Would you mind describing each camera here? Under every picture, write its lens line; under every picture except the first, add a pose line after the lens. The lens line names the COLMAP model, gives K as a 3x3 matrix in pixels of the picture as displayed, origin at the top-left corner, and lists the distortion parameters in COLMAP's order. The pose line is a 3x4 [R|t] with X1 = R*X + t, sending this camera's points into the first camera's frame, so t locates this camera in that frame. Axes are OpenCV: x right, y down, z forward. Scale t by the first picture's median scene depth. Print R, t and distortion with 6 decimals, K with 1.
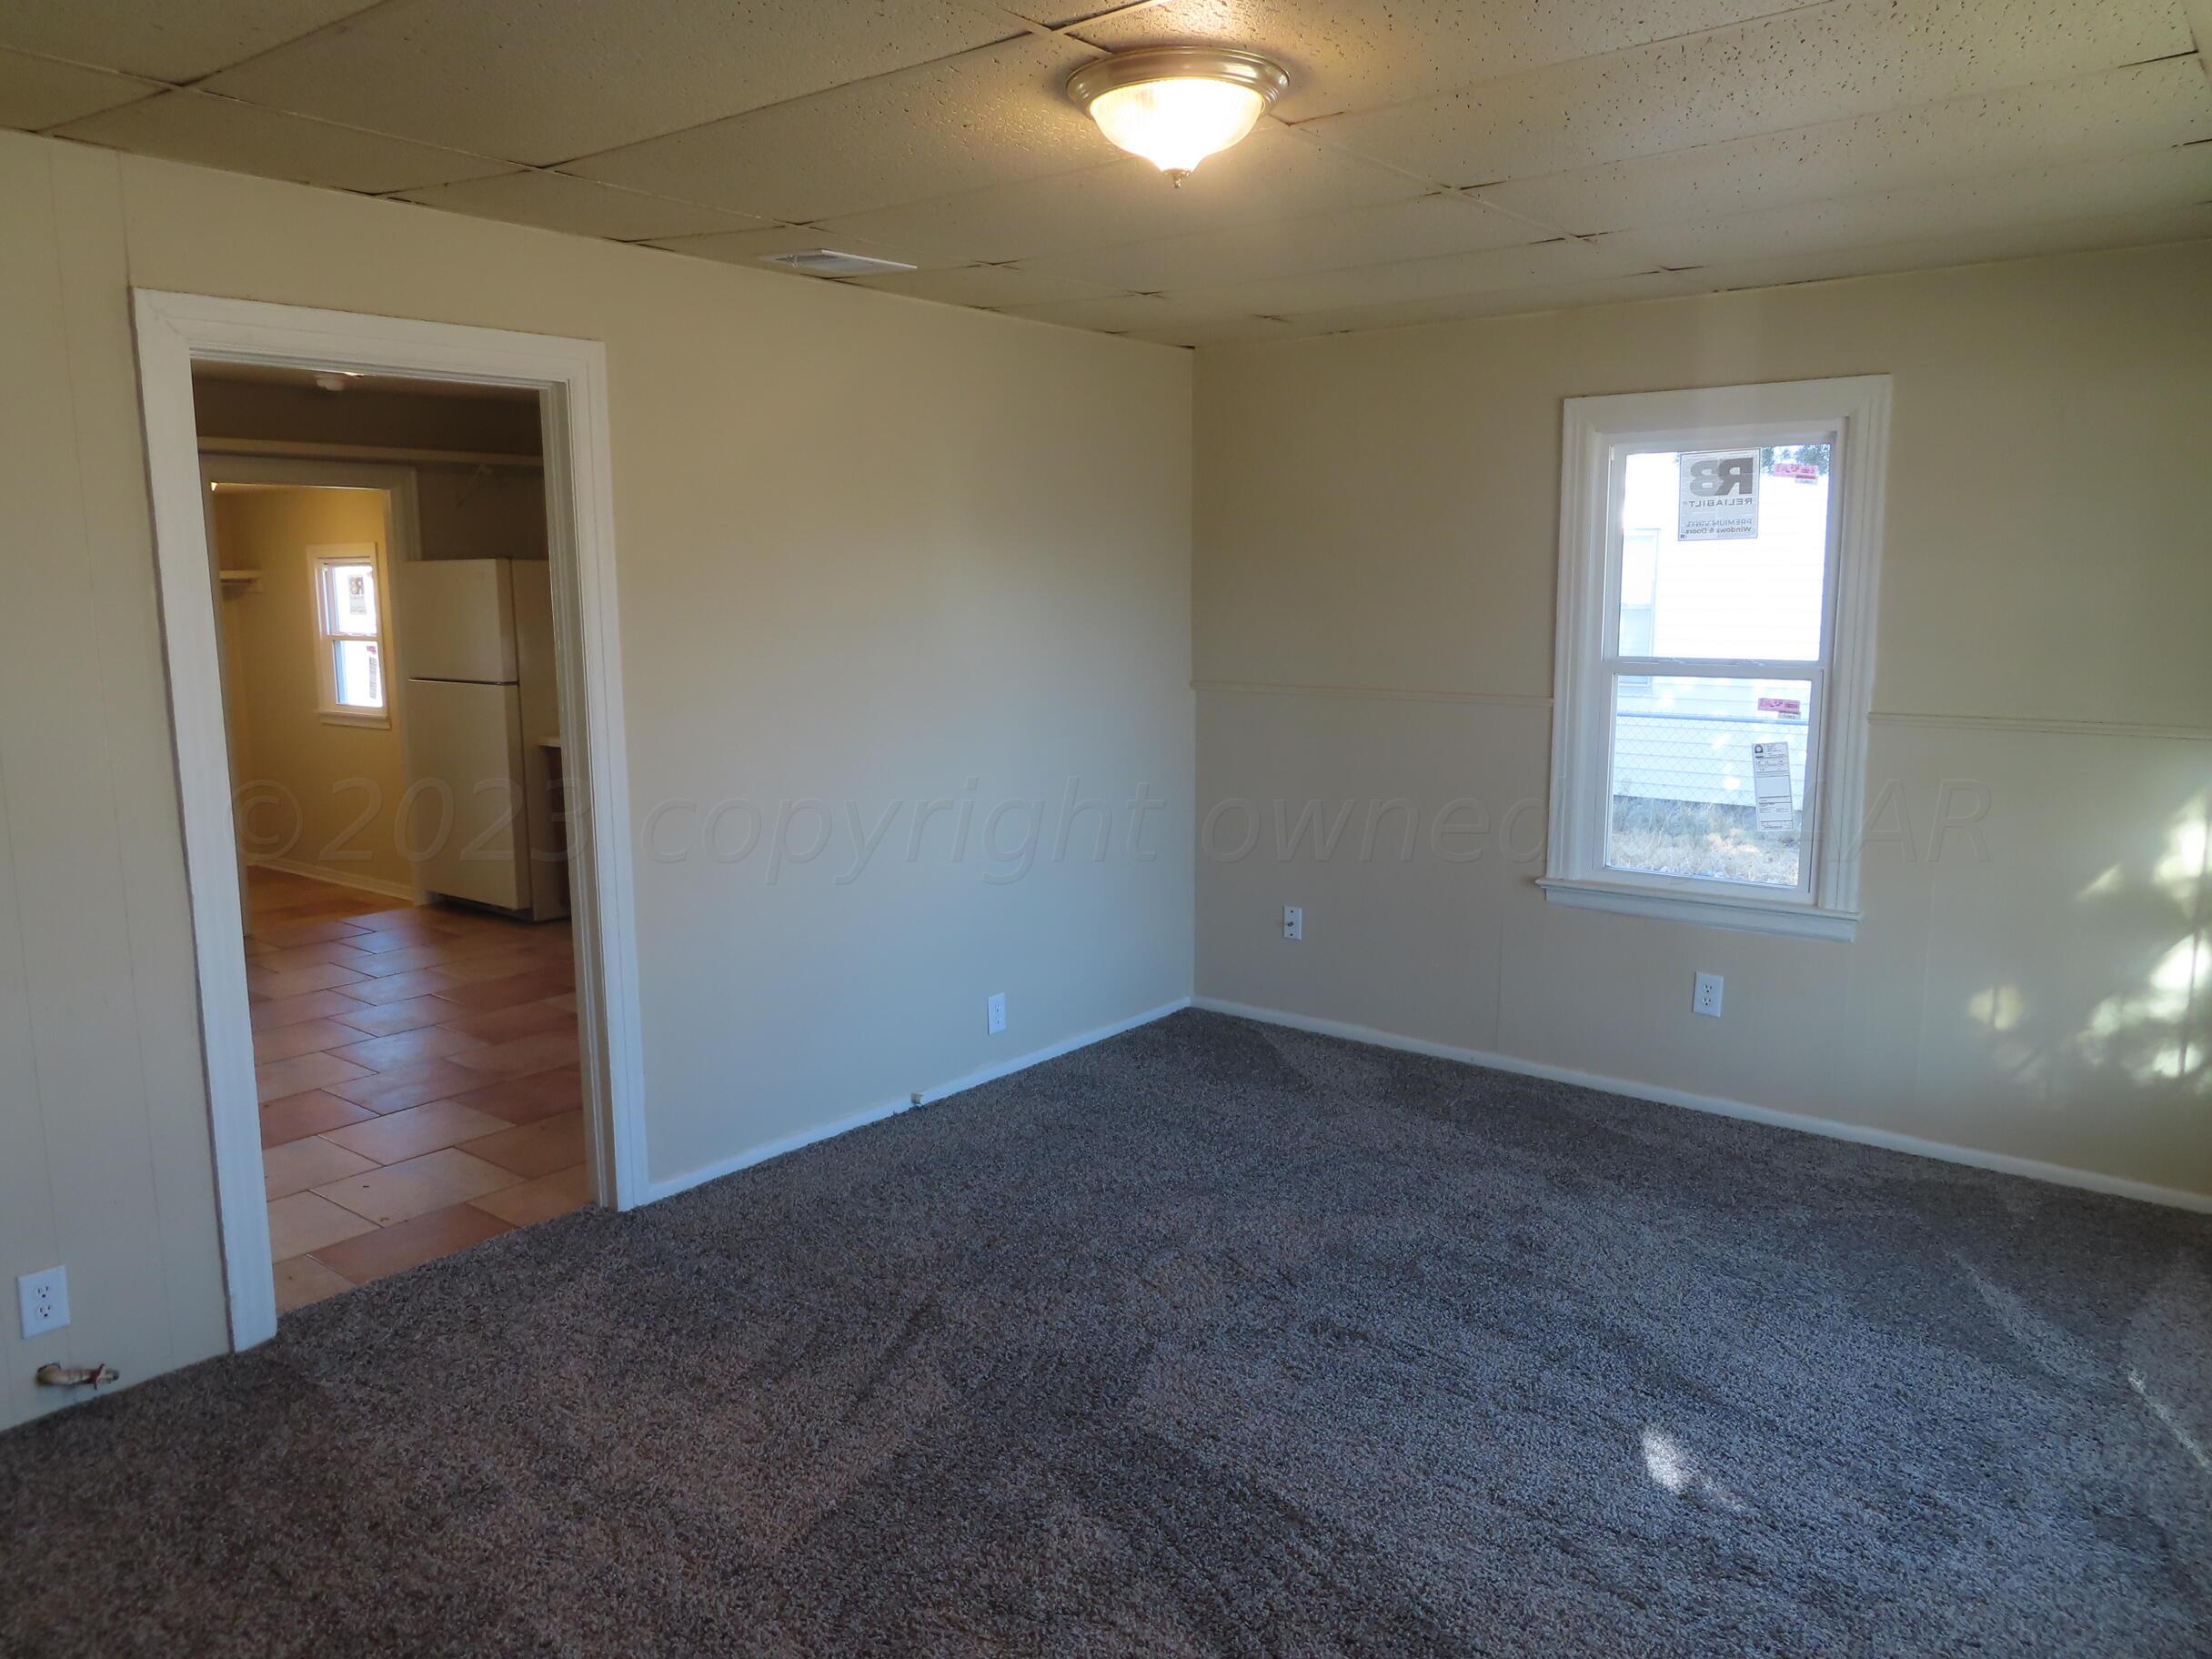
lens RADIAL K [[1596.9, 0, 1111.9], [0, 1596.9, 814.4], [0, 0, 1]] dist [0.001541, 0.001113]
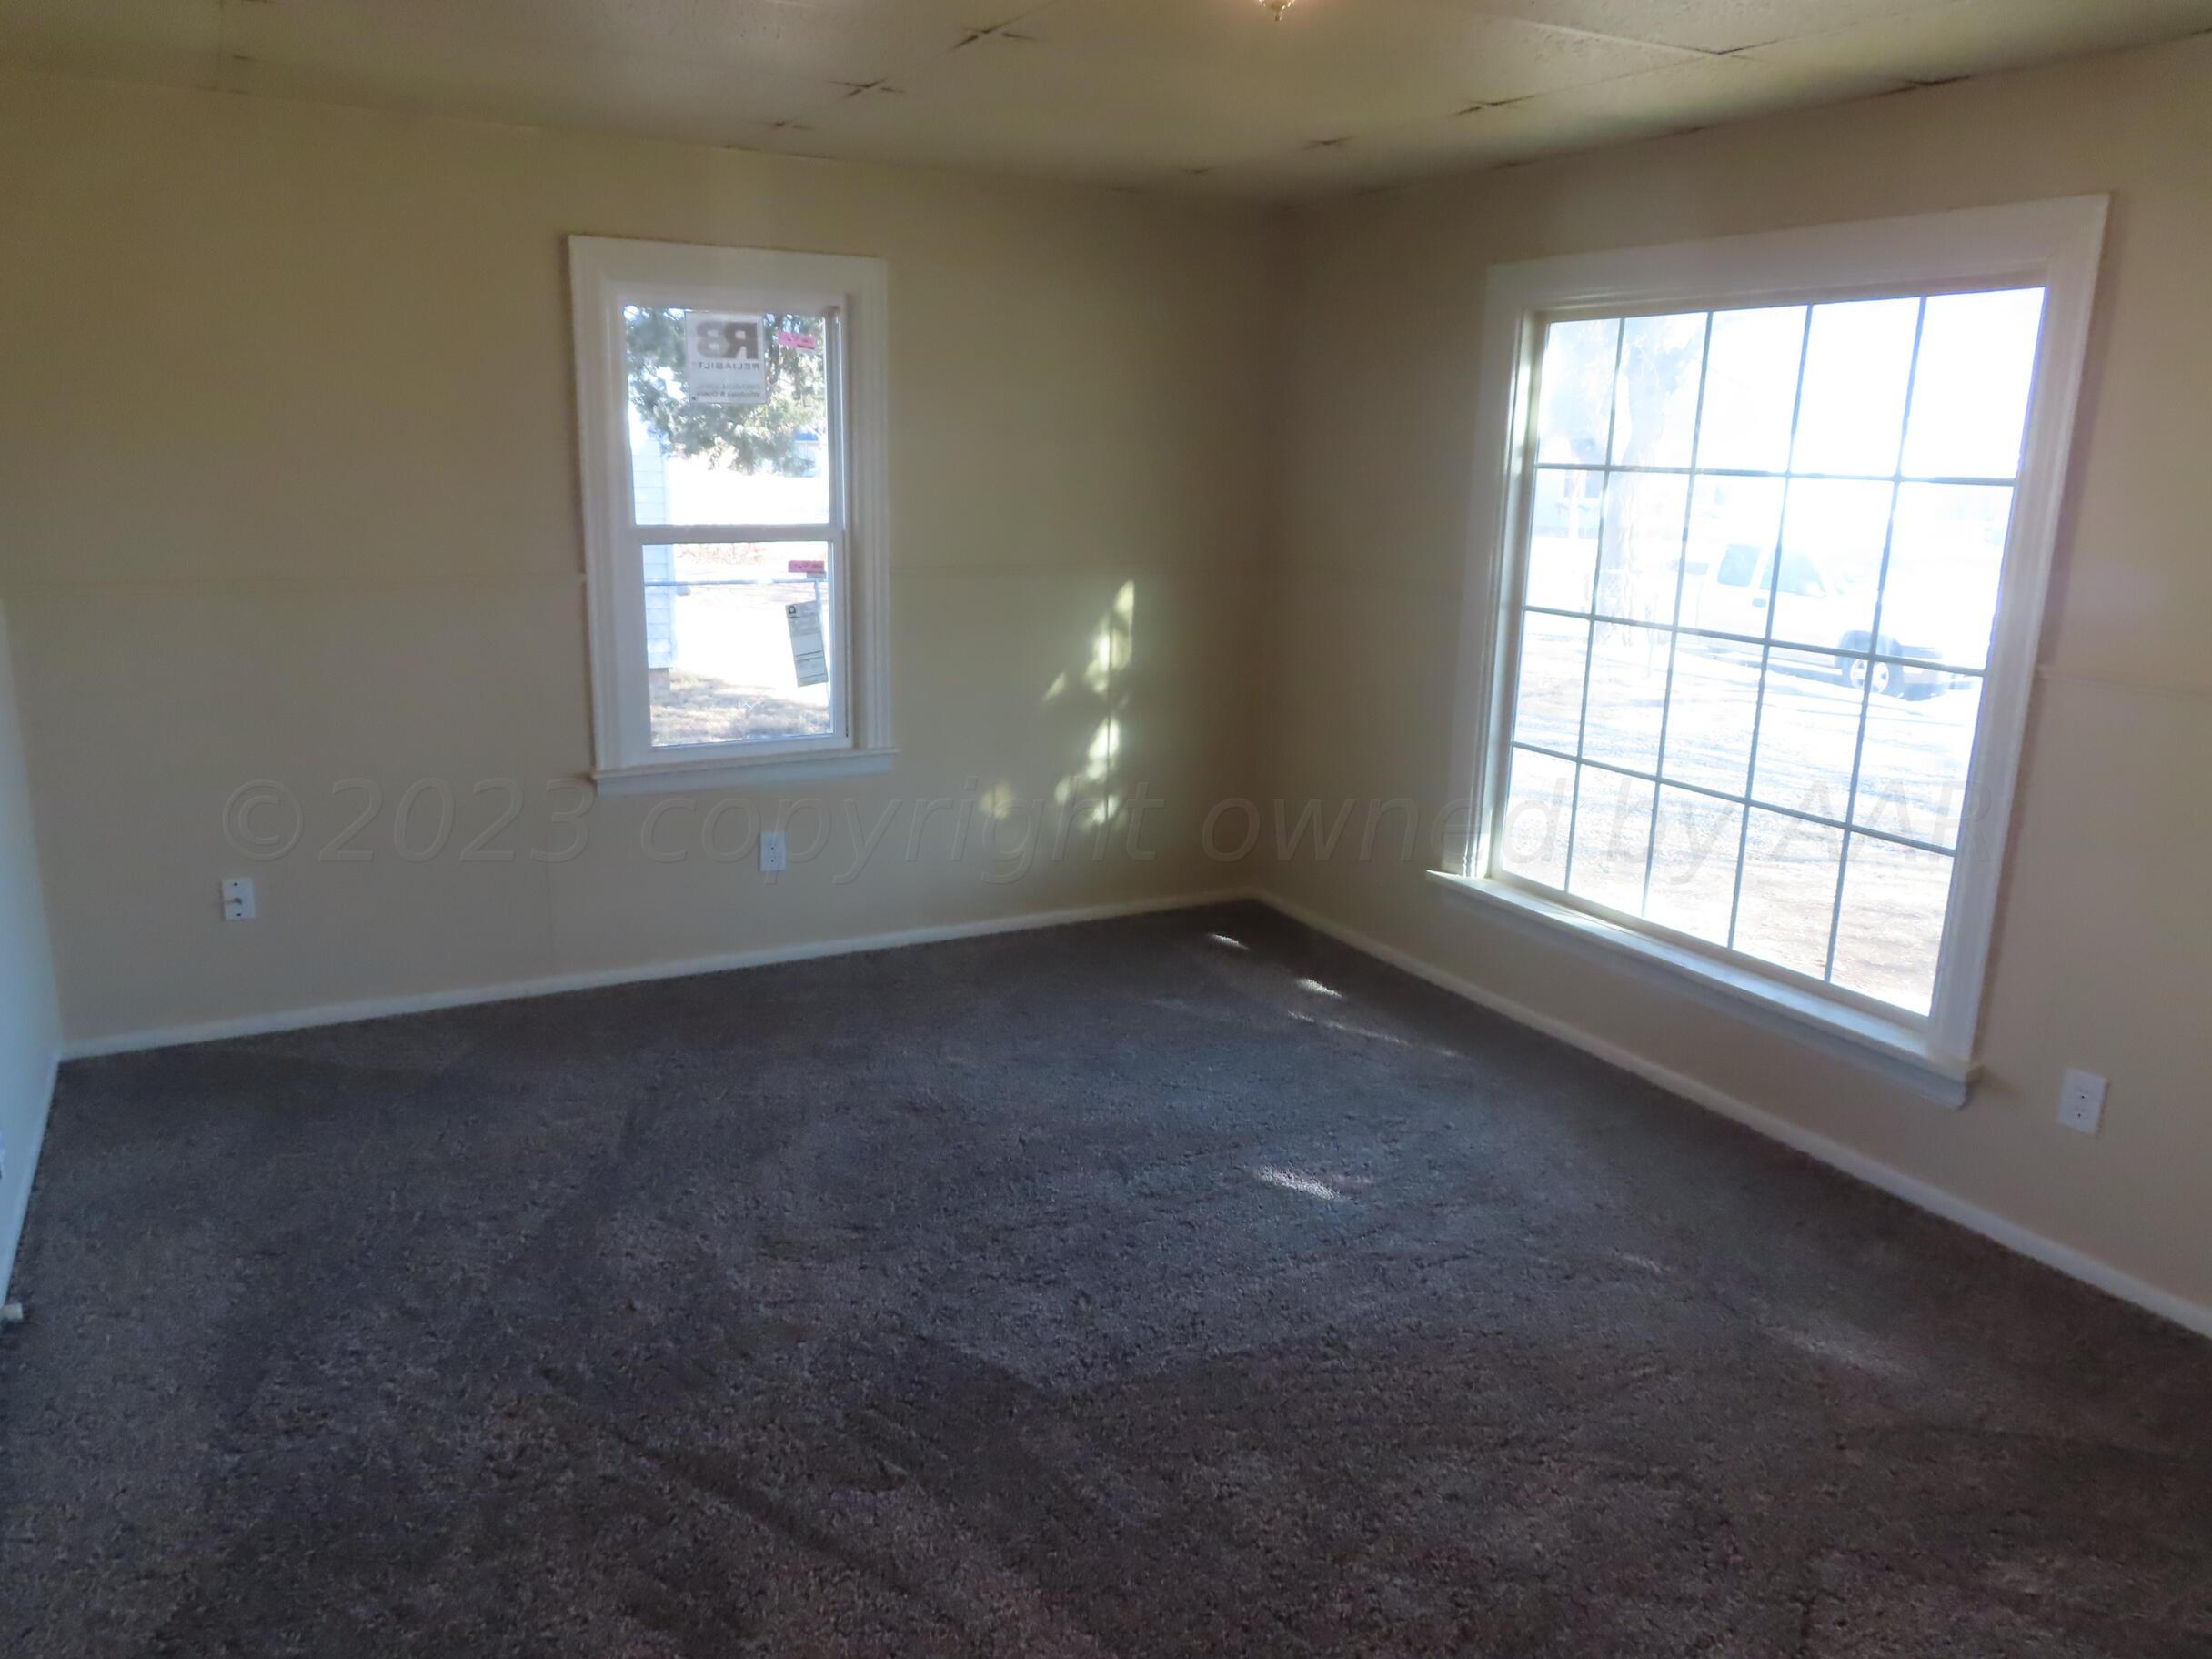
lens RADIAL K [[1596.9, 0, 1111.9], [0, 1596.9, 814.4], [0, 0, 1]] dist [0.001541, 0.001113]
pose [[0.391668, -0.200981, 0.897888, -0.484319], [0.114522, 0.978912, 0.169161, -0.062995], [-0.912952, 0.036573, 0.406425, 0.390653]]
